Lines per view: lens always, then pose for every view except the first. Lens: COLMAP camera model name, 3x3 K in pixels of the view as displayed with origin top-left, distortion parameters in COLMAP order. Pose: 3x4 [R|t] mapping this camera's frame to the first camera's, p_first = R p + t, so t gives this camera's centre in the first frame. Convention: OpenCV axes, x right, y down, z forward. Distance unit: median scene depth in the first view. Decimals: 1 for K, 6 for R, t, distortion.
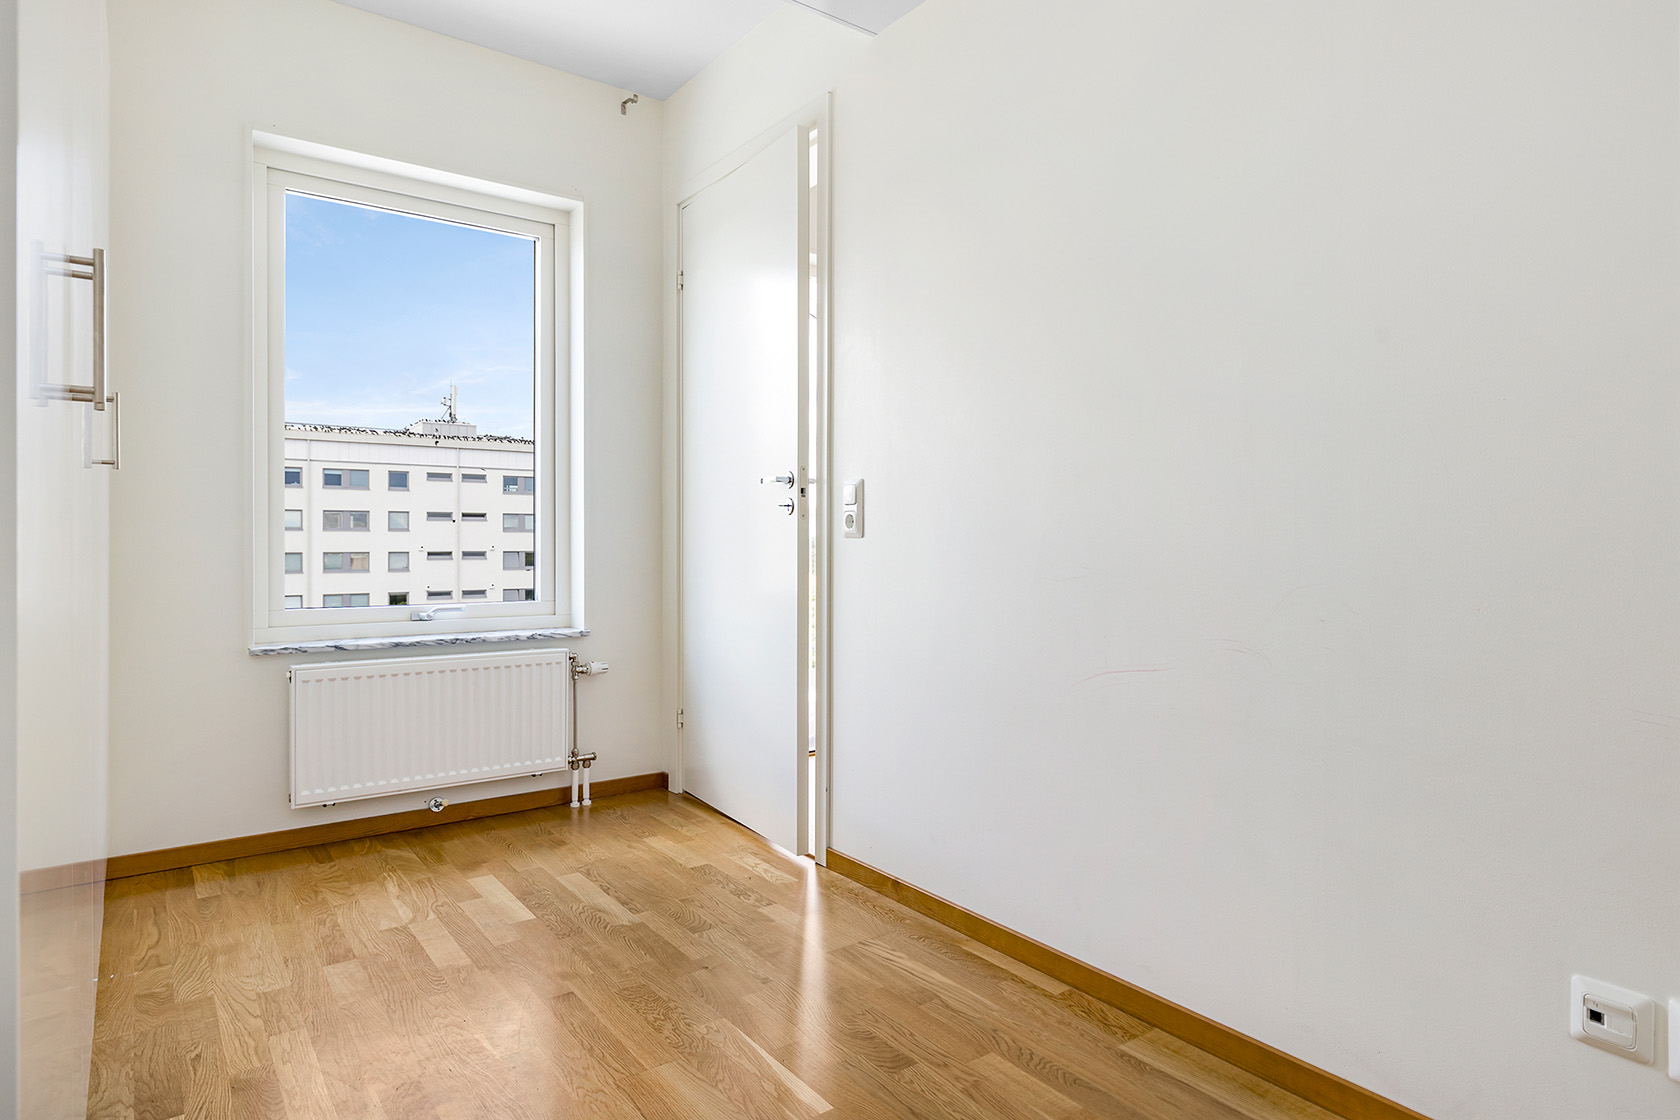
lens RADIAL K [[942.3, 0, 840.0], [0, 942.3, 560.0], [0, 0, 1]] dist [0.001389, -0.001863]
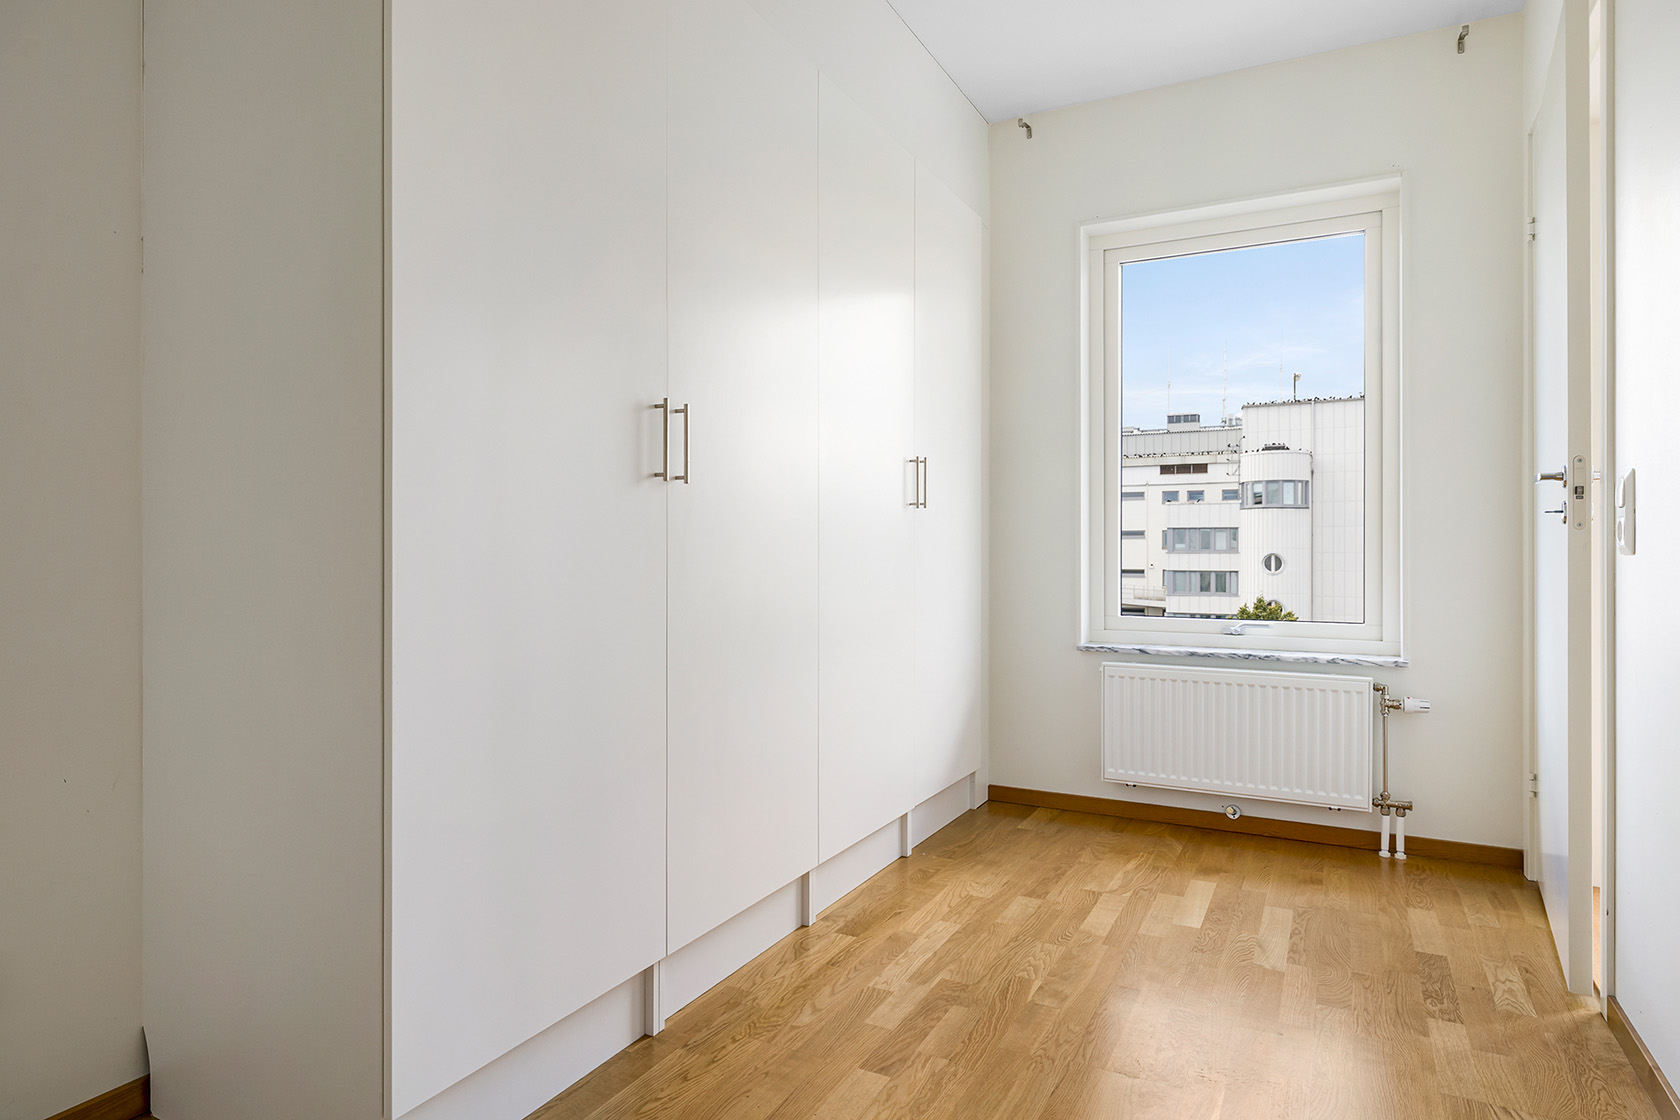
lens RADIAL K [[942.3, 0, 840.0], [0, 942.3, 560.0], [0, 0, 1]] dist [0.001389, -0.001863]
pose [[0.440879, 0.002949, -0.897562, 0.337378], [-0.021993, 0.999730, -0.007518, -0.001733], [0.897297, 0.023055, 0.440825, 0.155168]]
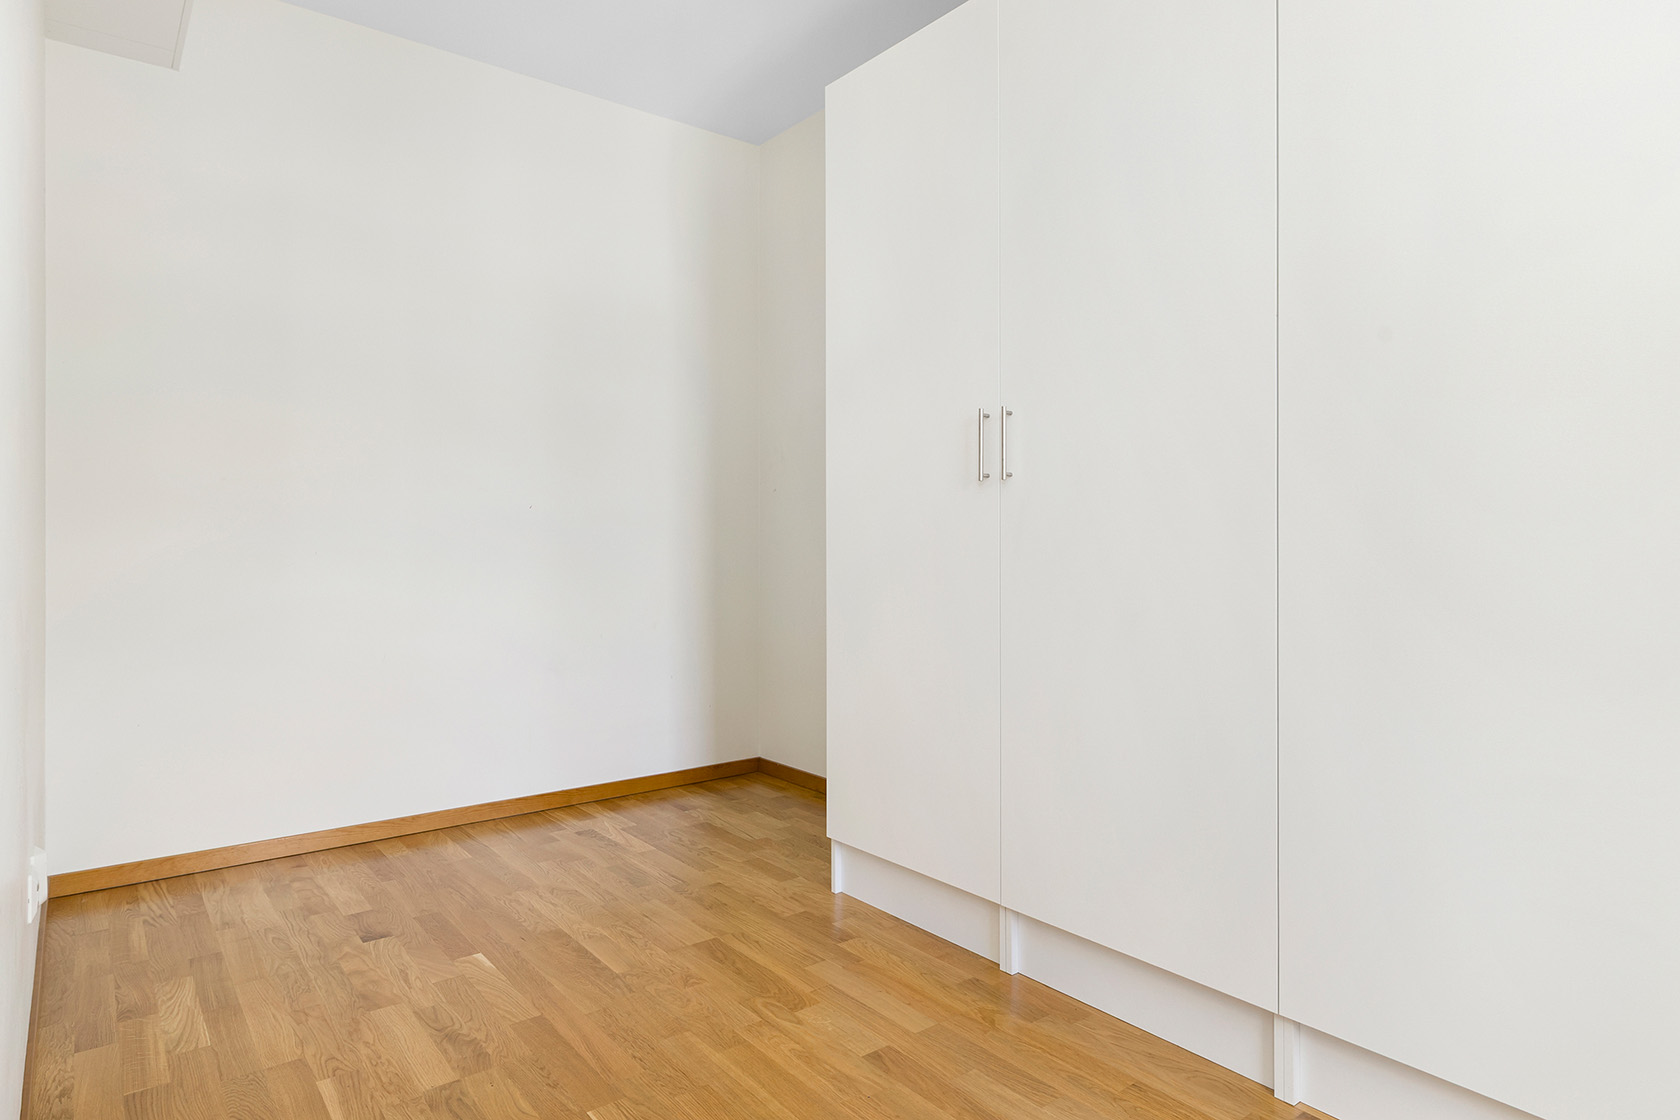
lens RADIAL K [[942.3, 0, 840.0], [0, 942.3, 560.0], [0, 0, 1]] dist [0.001389, -0.001863]
pose [[-0.999397, -0.000445, -0.034728, -0.154320], [-0.001251, 0.999731, 0.023170, -0.011577], [0.034708, 0.023199, -0.999128, 1.061665]]
